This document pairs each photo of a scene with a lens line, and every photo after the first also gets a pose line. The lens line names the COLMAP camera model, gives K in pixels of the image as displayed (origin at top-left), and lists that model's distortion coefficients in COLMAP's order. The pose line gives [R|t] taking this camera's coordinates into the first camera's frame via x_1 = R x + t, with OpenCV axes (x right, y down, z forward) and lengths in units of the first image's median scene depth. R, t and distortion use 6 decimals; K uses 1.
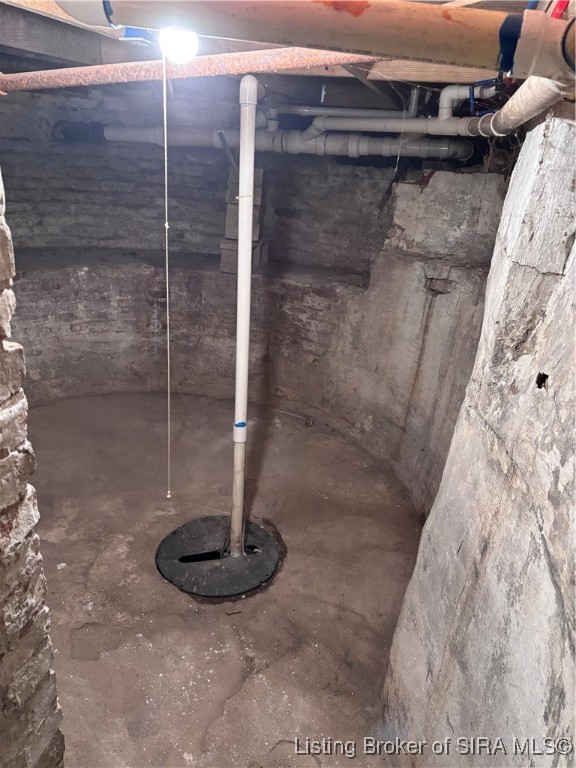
lens RADIAL K [[583.6, 0, 285.7], [0, 583.6, 383.4], [0, 0, 1]] dist [0.034199, -0.012123]
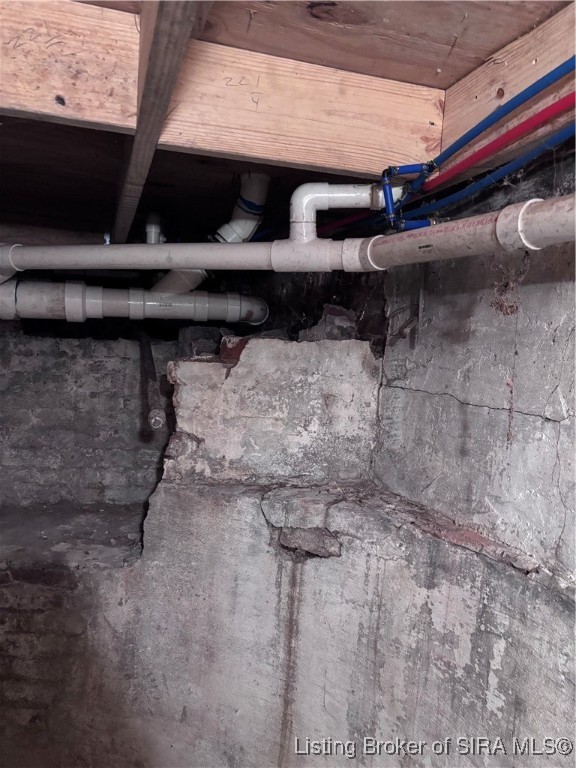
lens RADIAL K [[583.6, 0, 288.0], [0, 583.6, 386.9], [0, 0, 1]] dist [0.034199, -0.012123]
pose [[0.833277, -0.076433, 0.547547, -0.026054], [0.224417, 0.951894, -0.208648, -0.178797], [-0.505260, 0.296741, 0.810344, 0.503214]]
